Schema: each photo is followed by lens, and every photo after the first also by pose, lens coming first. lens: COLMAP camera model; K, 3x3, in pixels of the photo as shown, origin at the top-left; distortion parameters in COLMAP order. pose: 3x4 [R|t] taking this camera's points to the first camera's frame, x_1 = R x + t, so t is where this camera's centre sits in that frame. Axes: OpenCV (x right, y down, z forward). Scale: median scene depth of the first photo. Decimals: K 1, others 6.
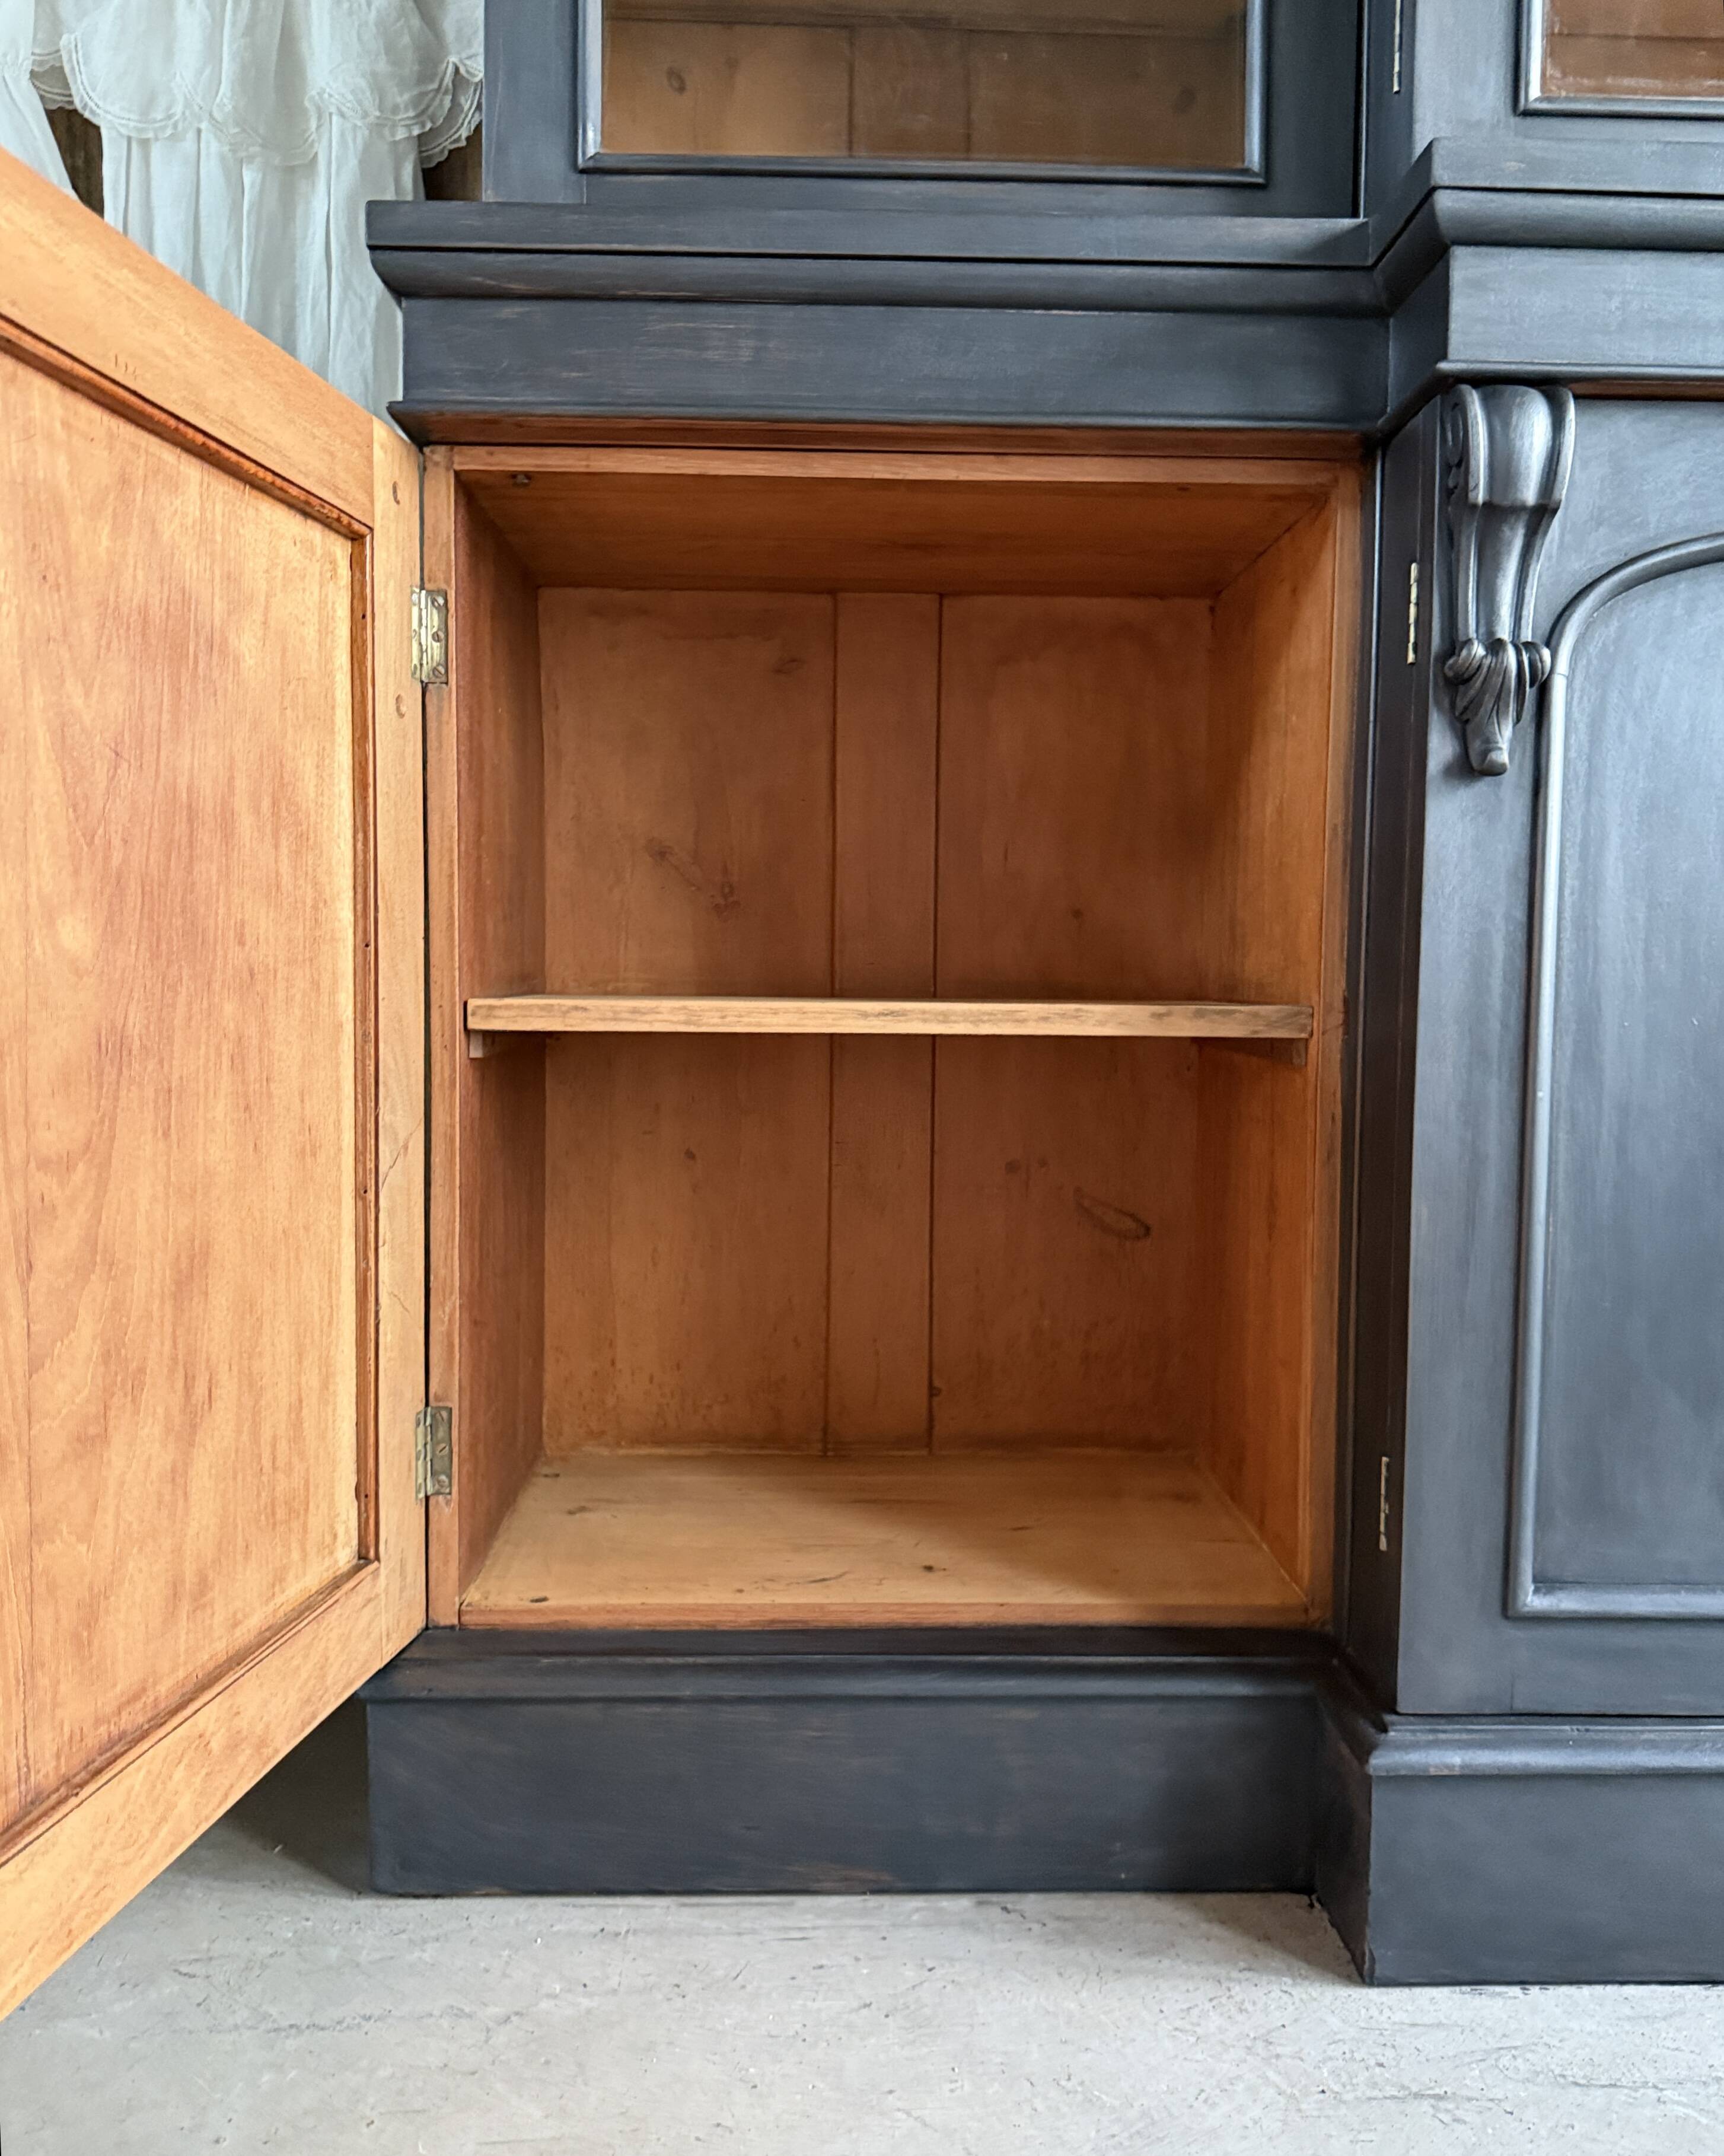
lens RADIAL K [[1704.5, 0, 916.2], [0, 1704.5, 1053.8], [0, 0, 1]] dist [-0.006575, -0.015790]
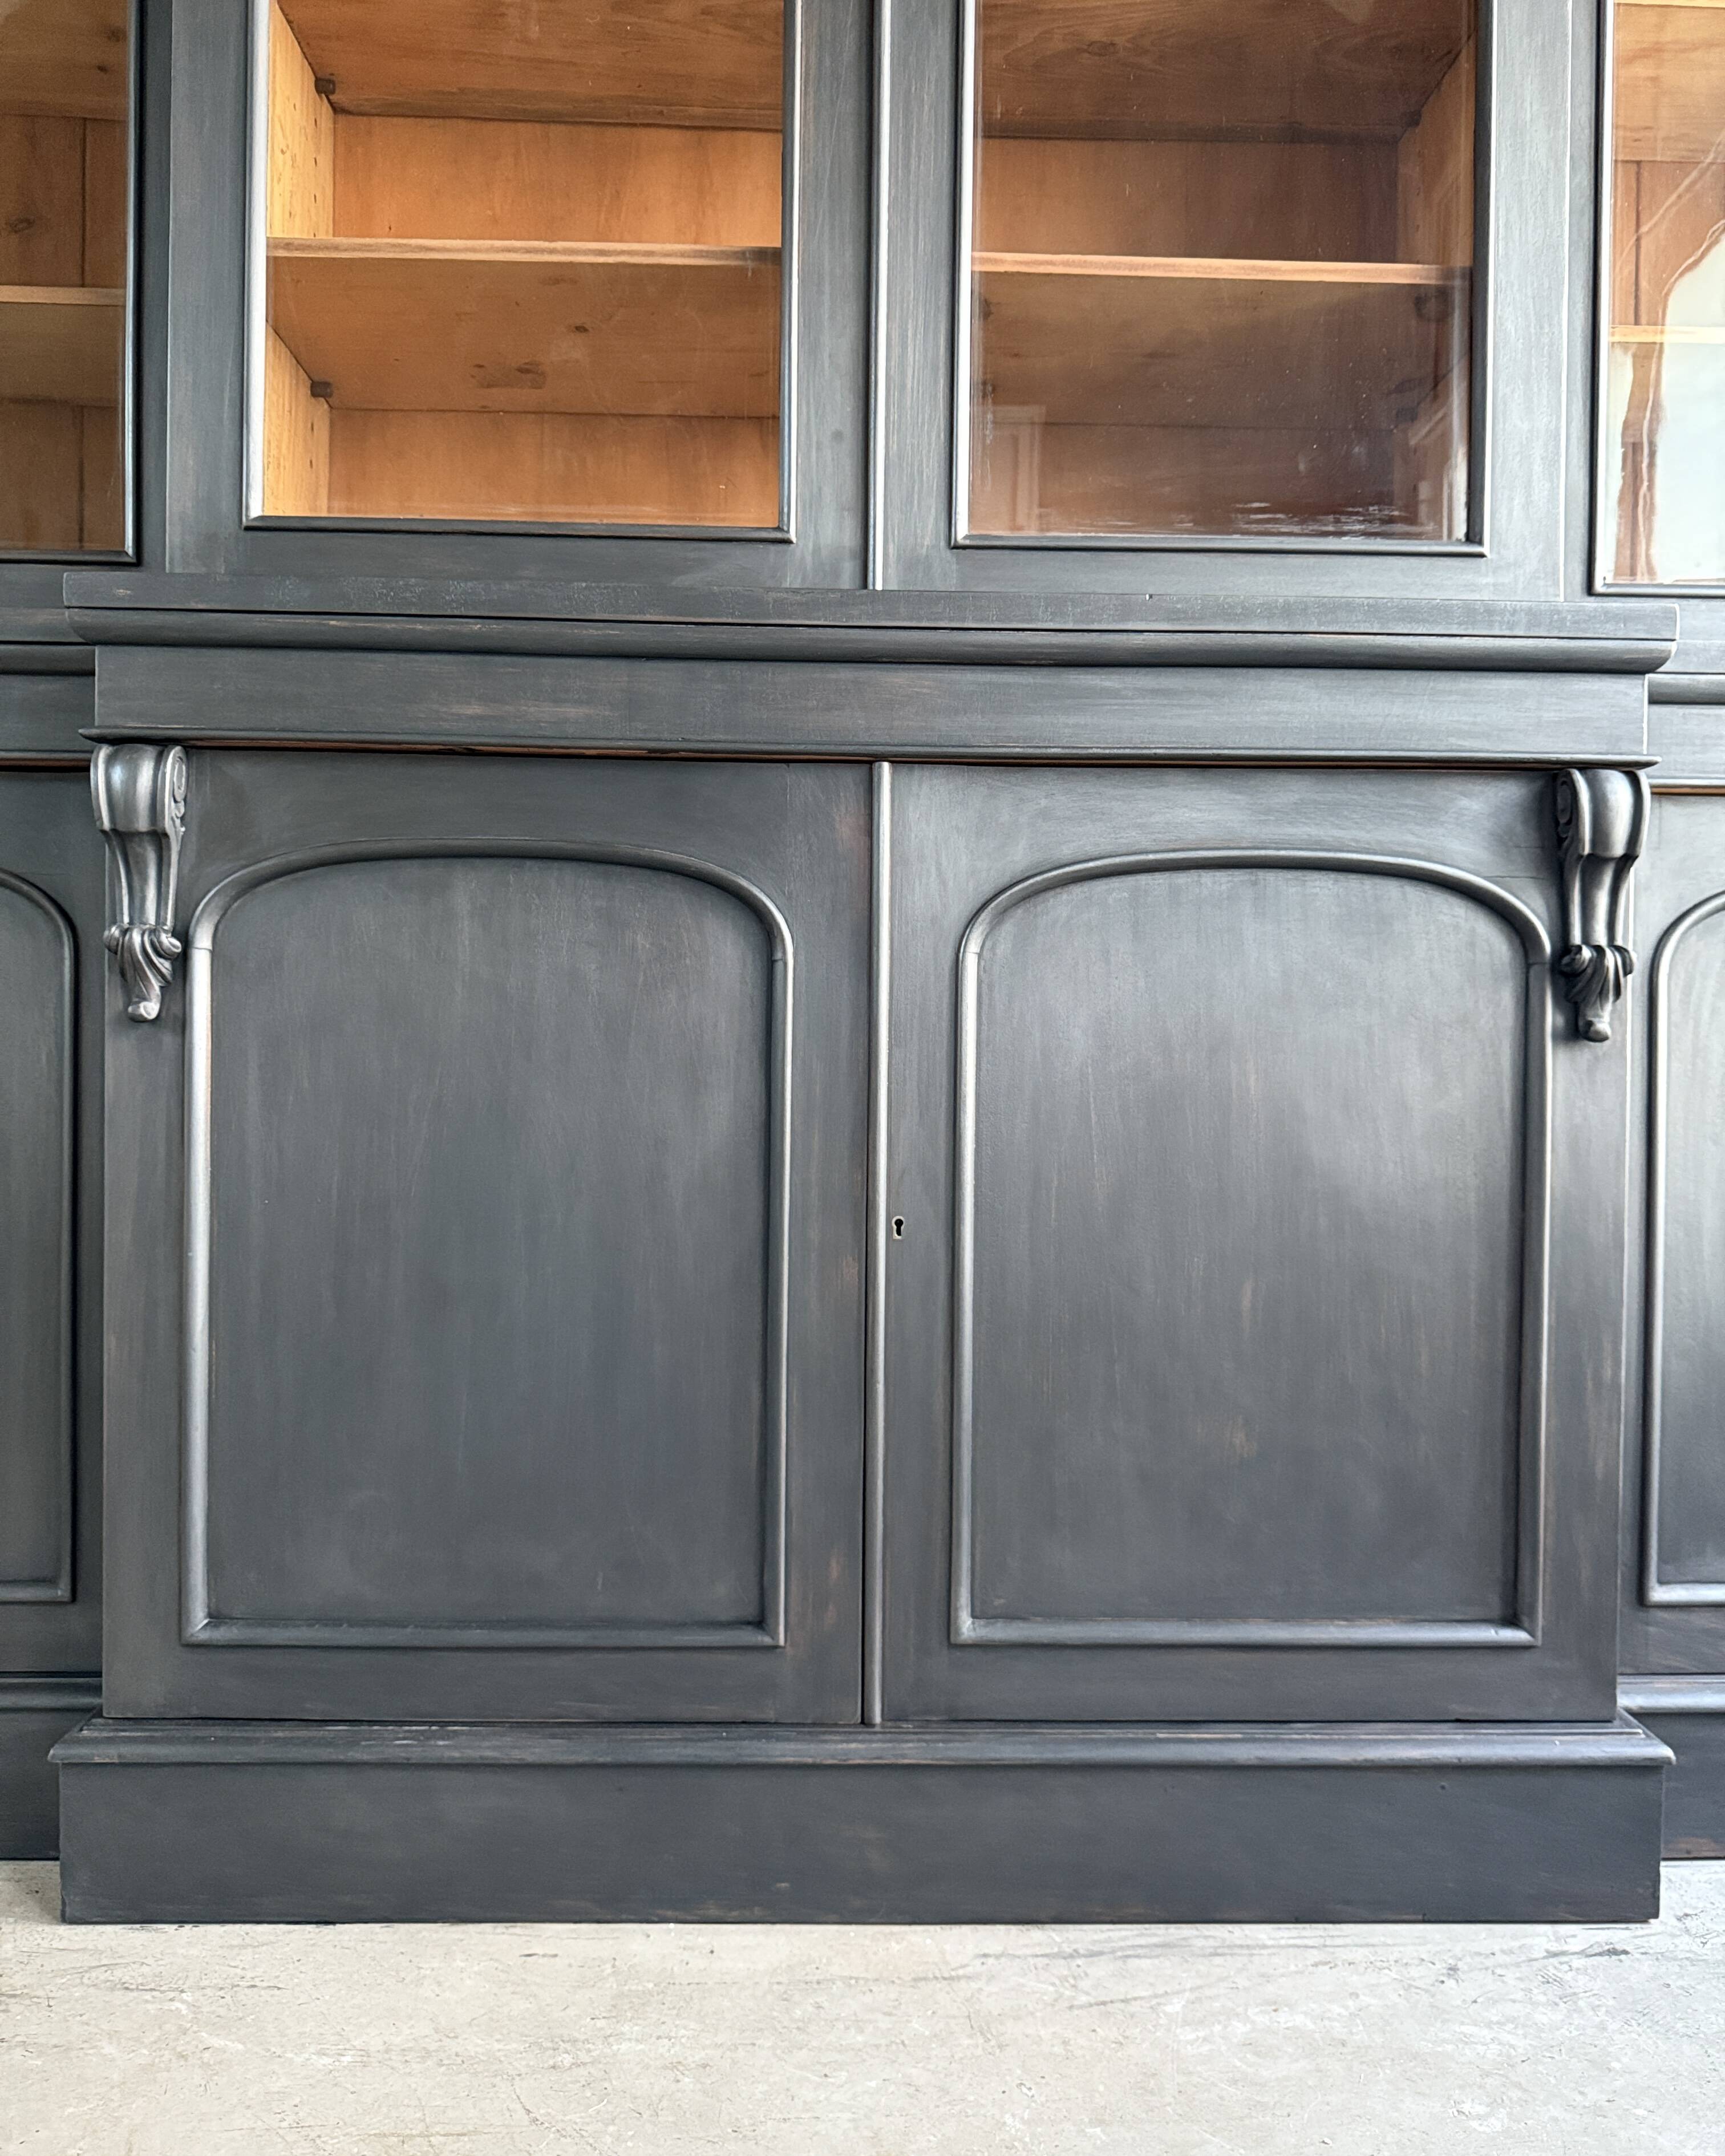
lens RADIAL K [[1708.2, 0, 880.1], [0, 1708.2, 1095.1], [0, 0, 1]] dist [-0.010192, -0.002303]
pose [[0.999881, 0.002908, 0.015170, 0.753668], [-0.002522, 0.999673, -0.025448, -0.060388], [-0.015240, 0.025407, 0.999561, -0.310527]]
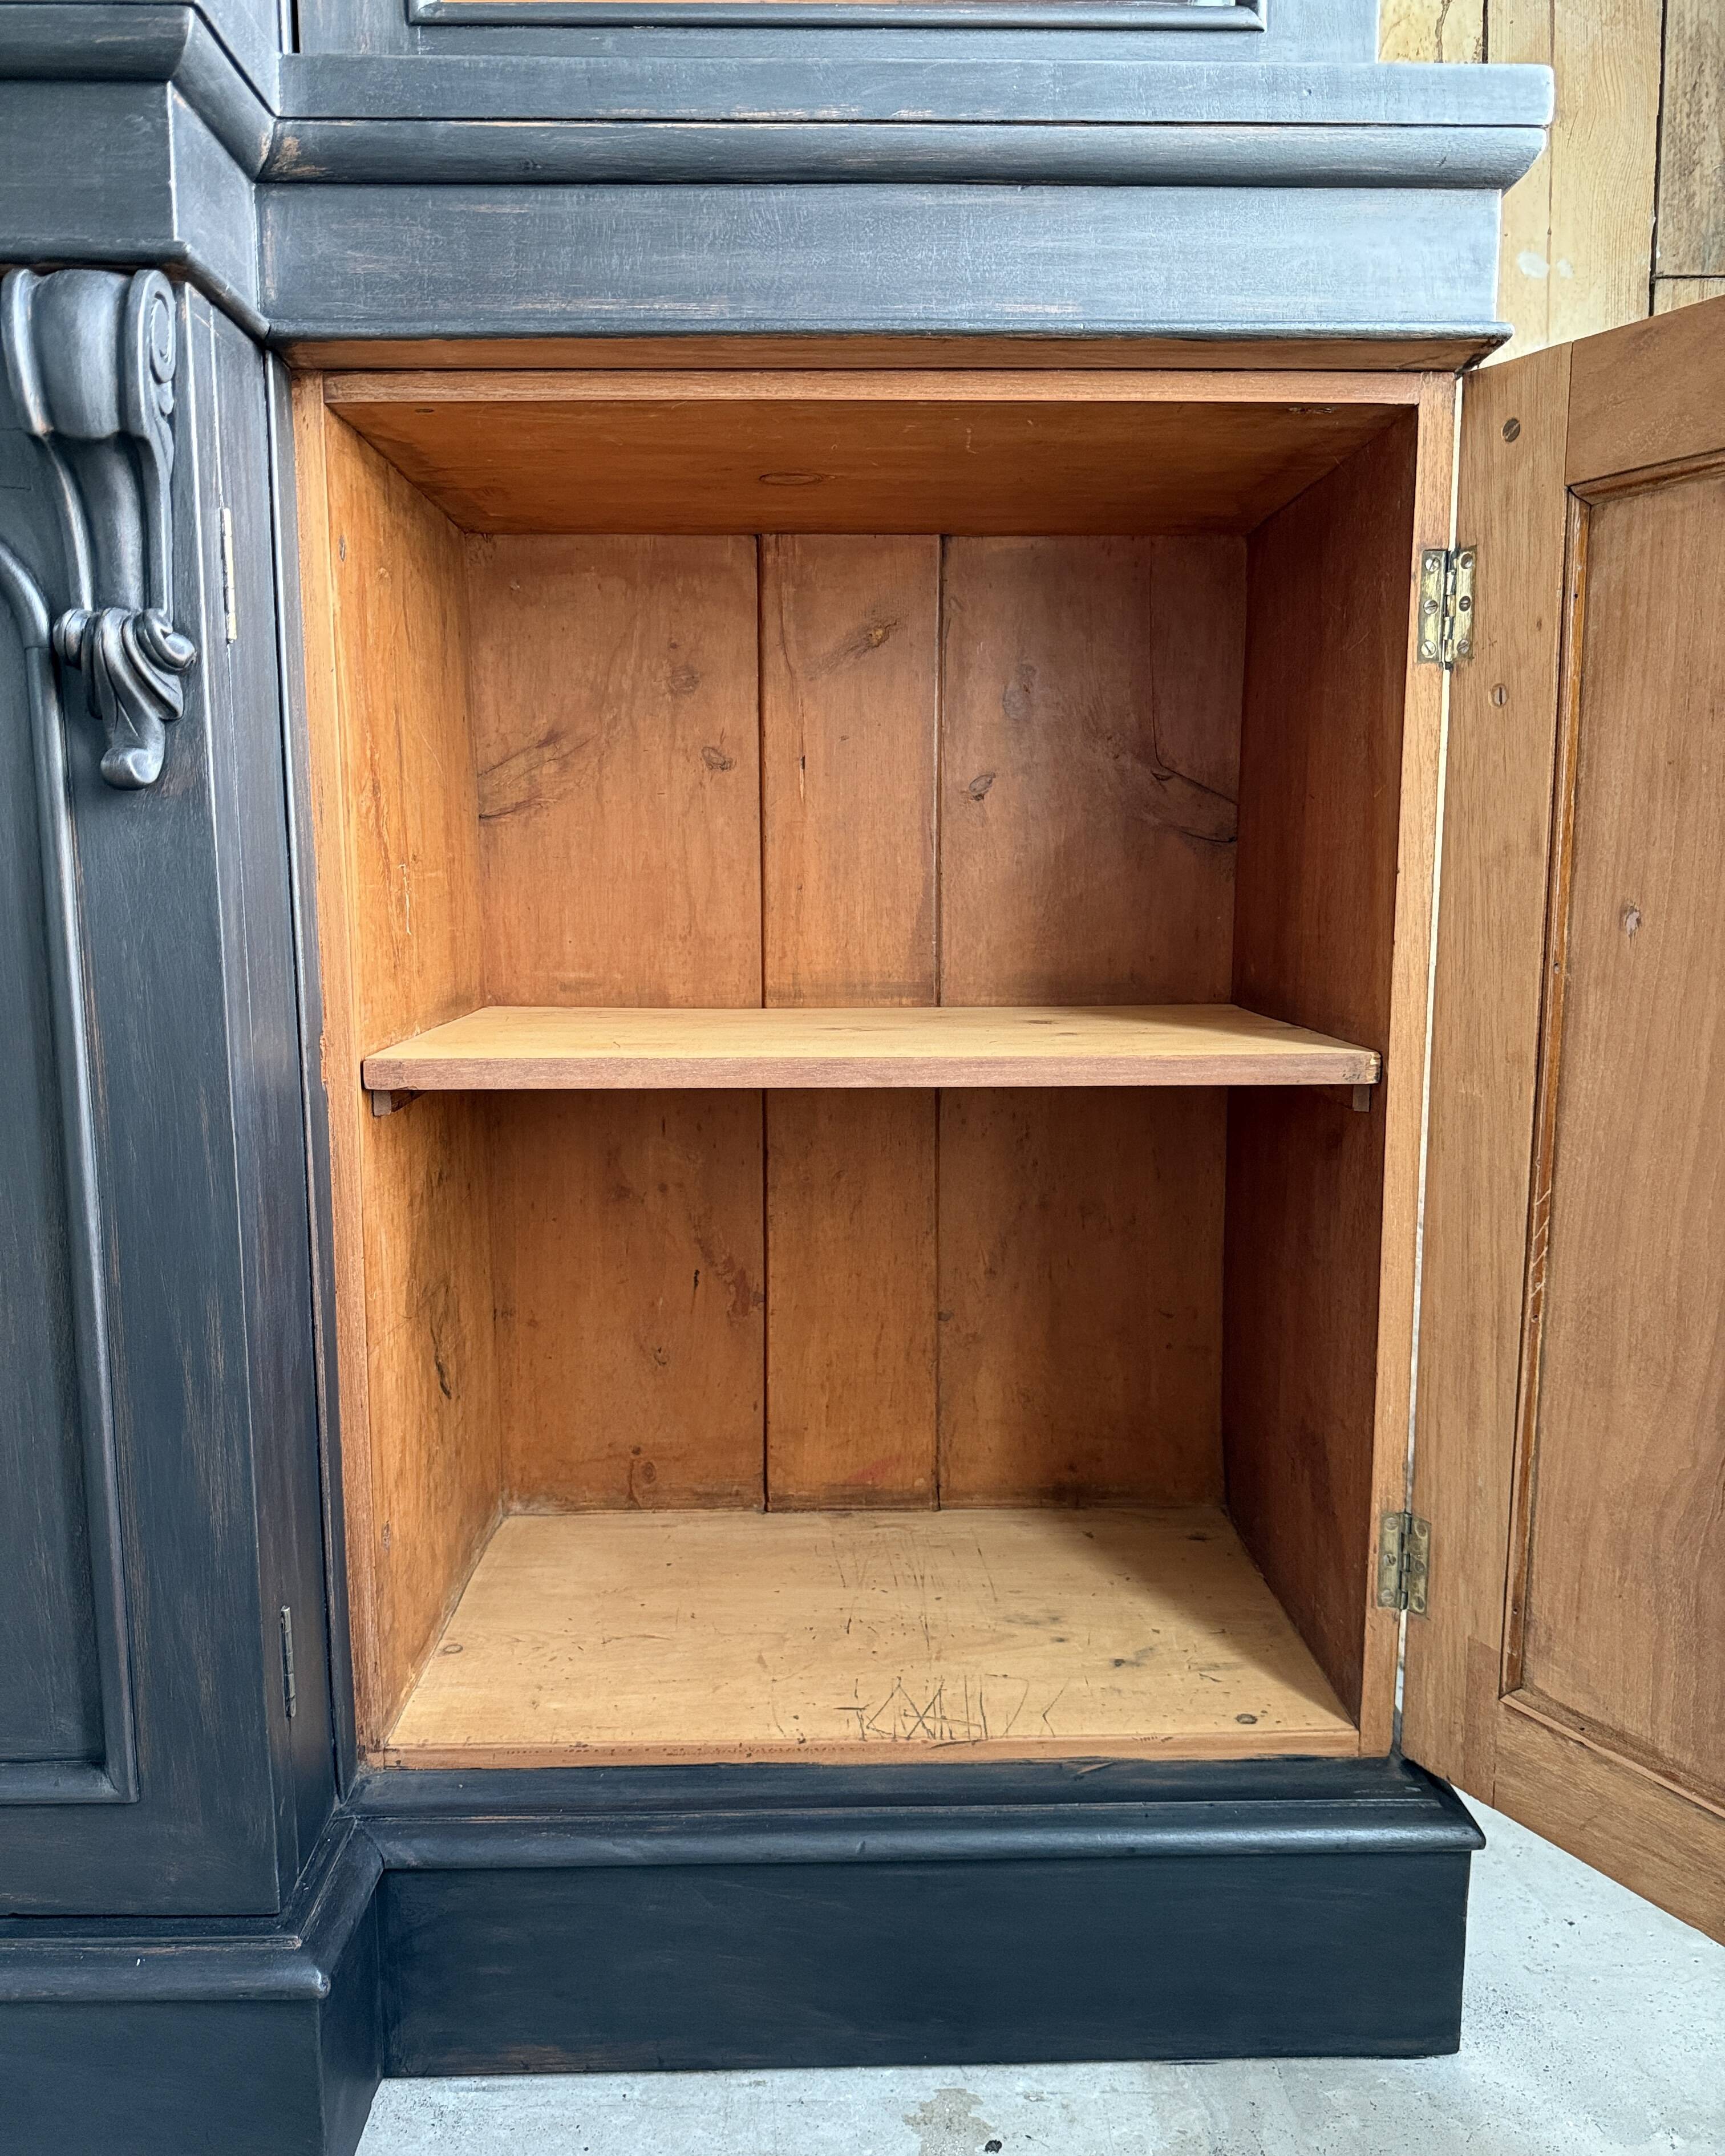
lens RADIAL K [[1625.3, 0, 862.5], [0, 1625.3, 1078.0], [0, 0, 1]] dist [0.002372, -0.004765]
pose [[0.999863, -0.015843, 0.004757, 1.534112], [0.015471, 0.997423, 0.070063, -0.056485], [-0.005855, -0.069980, 0.997531, 0.207232]]
